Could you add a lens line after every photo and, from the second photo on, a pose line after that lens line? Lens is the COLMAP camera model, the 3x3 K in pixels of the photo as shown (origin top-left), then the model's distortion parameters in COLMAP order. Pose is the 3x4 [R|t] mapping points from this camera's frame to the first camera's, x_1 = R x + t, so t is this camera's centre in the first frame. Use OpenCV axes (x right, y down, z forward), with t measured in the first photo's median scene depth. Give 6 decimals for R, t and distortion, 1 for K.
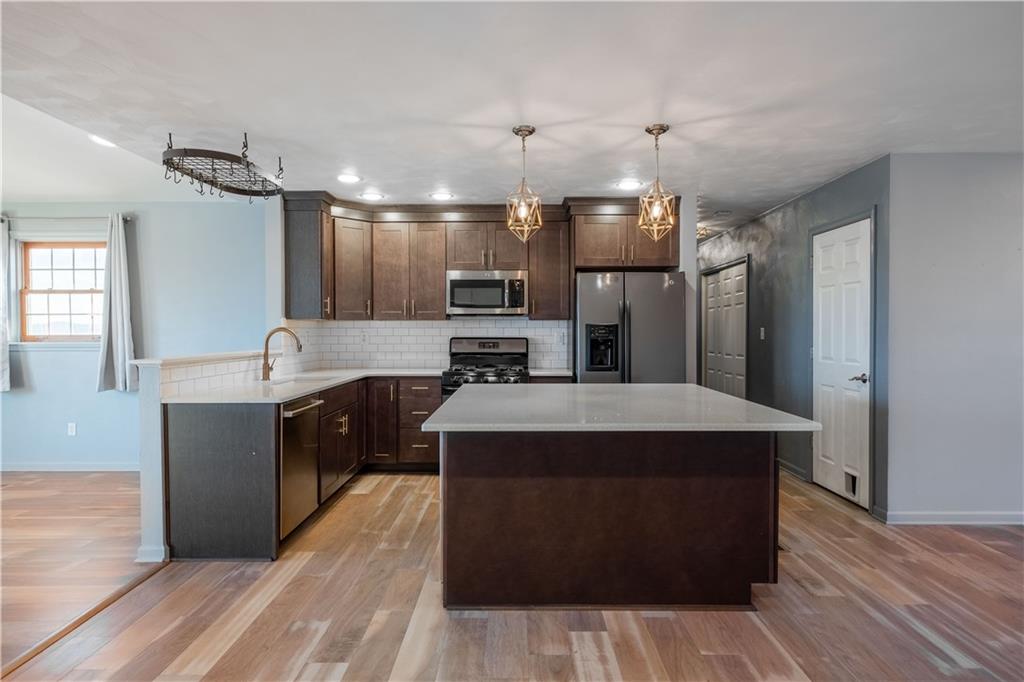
lens RADIAL K [[584.2, 0, 530.7], [0, 584.2, 336.3], [0, 0, 1]] dist [0.002239, -0.001491]
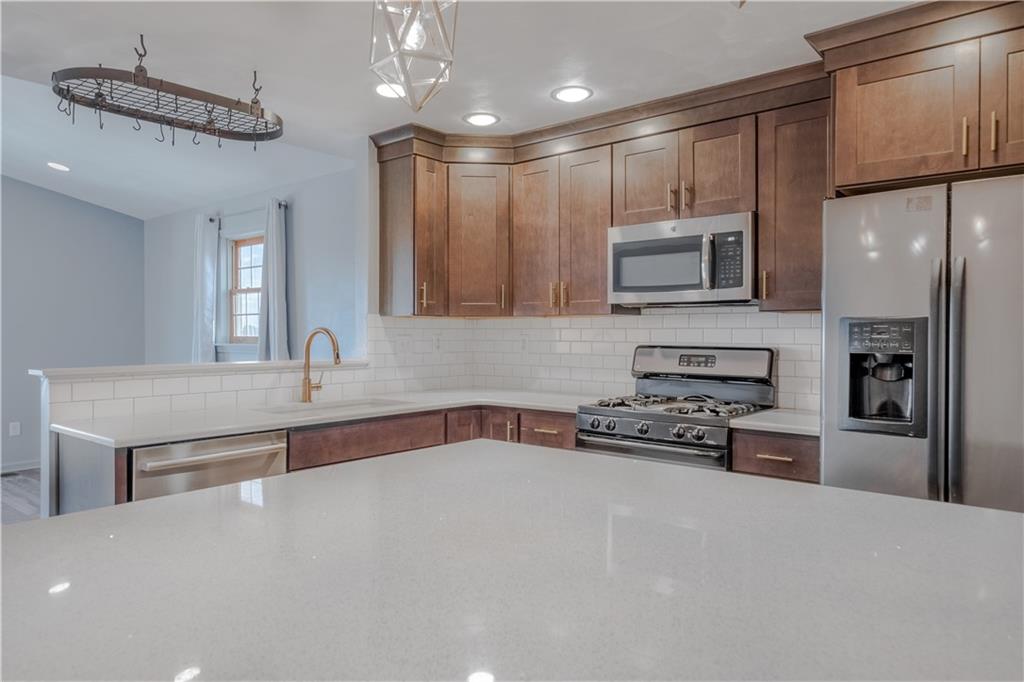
lens RADIAL K [[671.9, 0, 515.7], [0, 671.9, 334.2], [0, 0, 1]] dist [-0.001939, -0.000987]
pose [[0.764681, 0.003721, -0.644399, 0.217956], [-0.008862, 0.999949, -0.004743, -0.004717], [0.644349, 0.009337, 0.764675, 0.458911]]
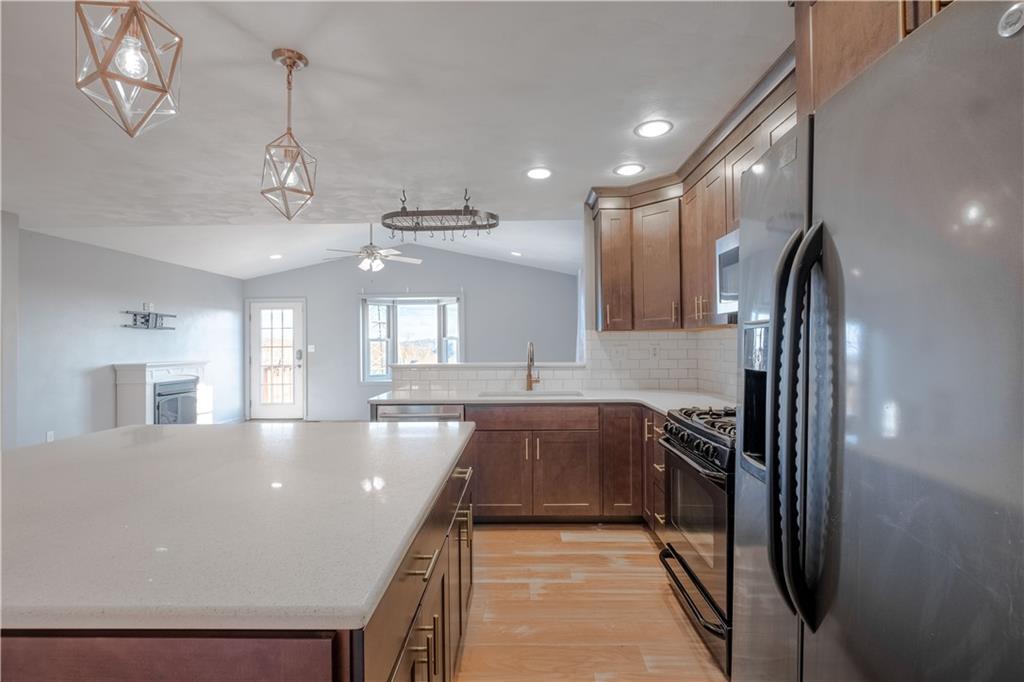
lens RADIAL K [[485.3, 0, 515.0], [0, 485.3, 338.1], [0, 0, 1]] dist [0.003084, -0.000407]
pose [[-0.049624, -0.012486, -0.998690, 0.365219], [-0.001367, 0.999922, -0.012434, -0.008261], [0.998767, 0.000748, -0.049638, 0.857267]]
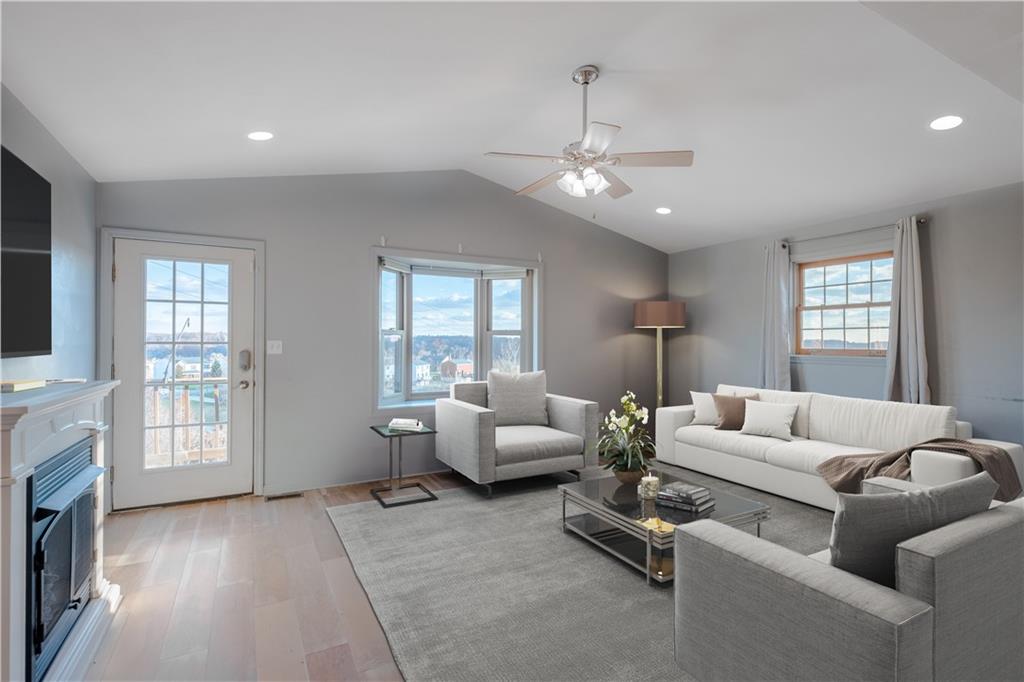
lens RADIAL K [[485.3, 0, 492.5], [0, 485.3, 343.5], [0, 0, 1]] dist [0.003084, -0.000407]
pose [[0.461799, 0.005954, -0.886964, -0.329790], [-0.013050, 0.999915, -0.000083, -0.003645], [0.886888, 0.011613, 0.461838, 0.070286]]
